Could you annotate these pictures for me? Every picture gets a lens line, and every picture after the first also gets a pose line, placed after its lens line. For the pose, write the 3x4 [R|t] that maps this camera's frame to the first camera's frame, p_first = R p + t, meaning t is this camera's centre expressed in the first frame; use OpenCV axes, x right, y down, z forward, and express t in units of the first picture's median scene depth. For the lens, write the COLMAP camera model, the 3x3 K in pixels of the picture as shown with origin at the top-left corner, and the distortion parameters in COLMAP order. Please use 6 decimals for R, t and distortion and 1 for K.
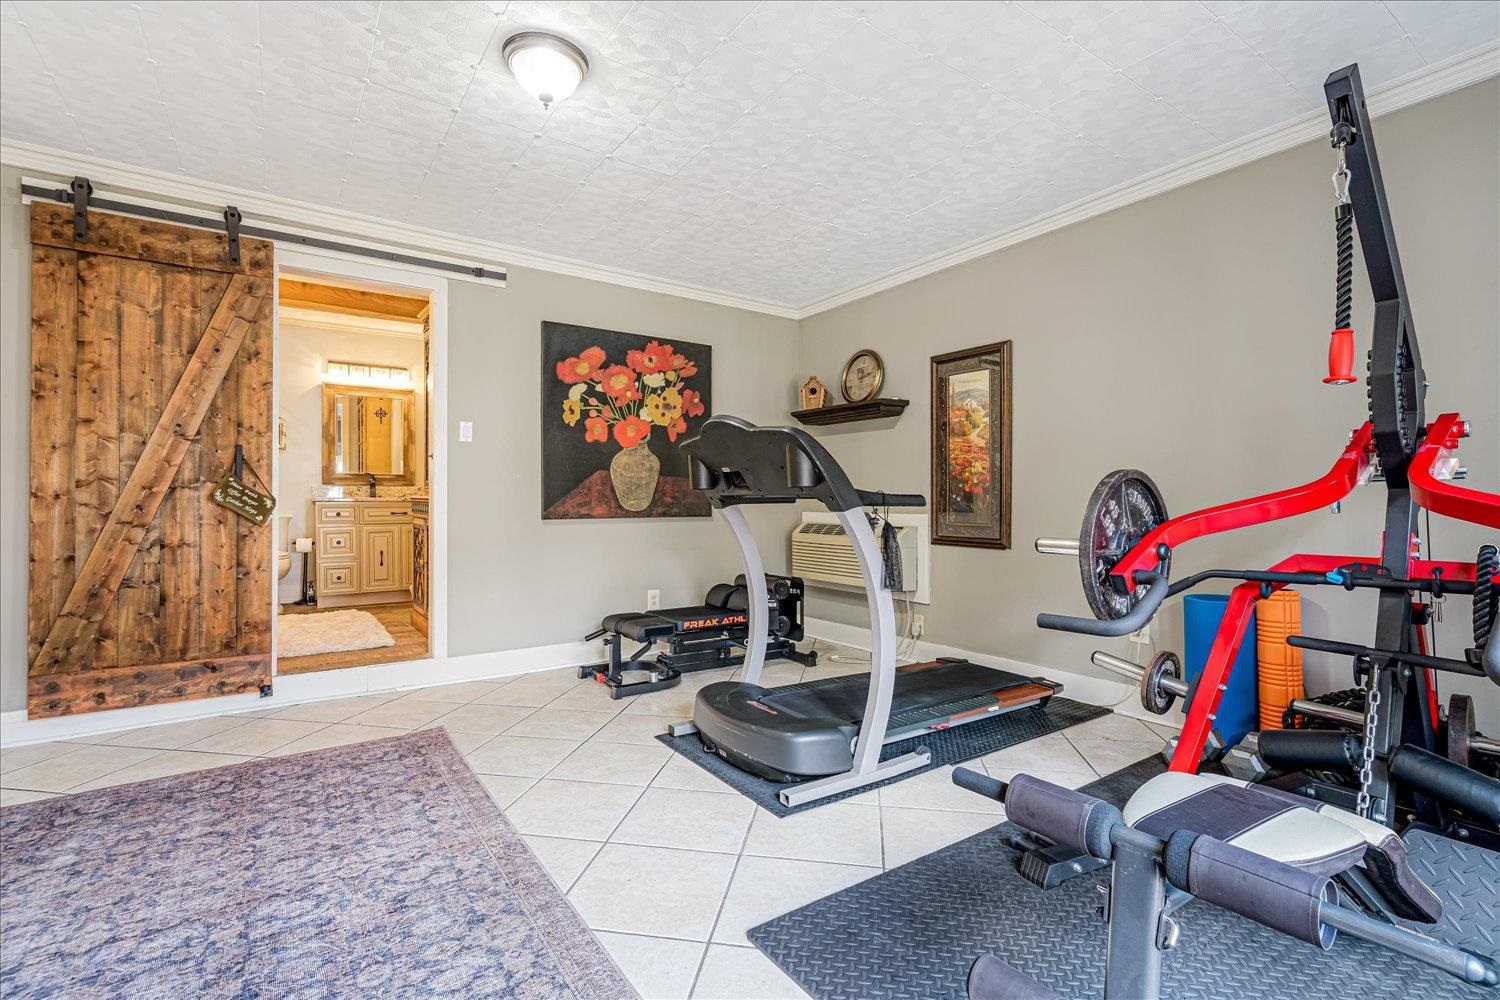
lens RADIAL K [[687.3, 0, 750.0], [0, 687.3, 500.8], [0, 0, 1]] dist [-0.001010, -0.000056]
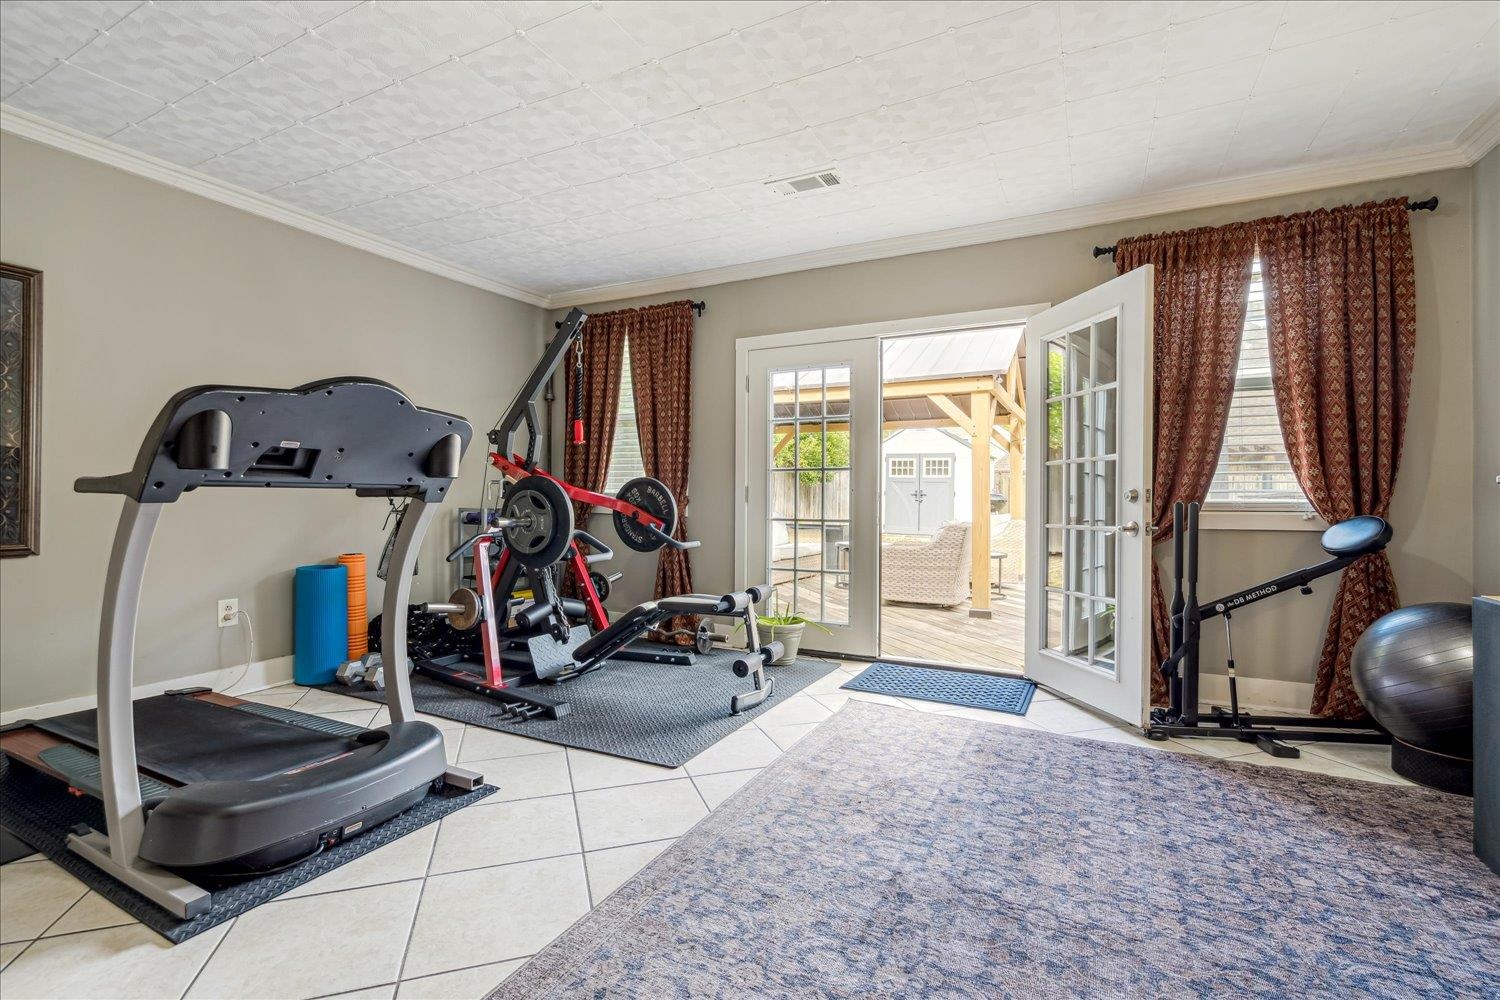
lens RADIAL K [[687.3, 0, 746.4], [0, 687.3, 498.9], [0, 0, 1]] dist [-0.001010, -0.000056]
pose [[-0.476884, 0.000721, 0.878966, -1.328850], [-0.008016, 0.999955, -0.005169, 0.016047], [-0.878930, -0.009511, -0.476856, 1.457436]]
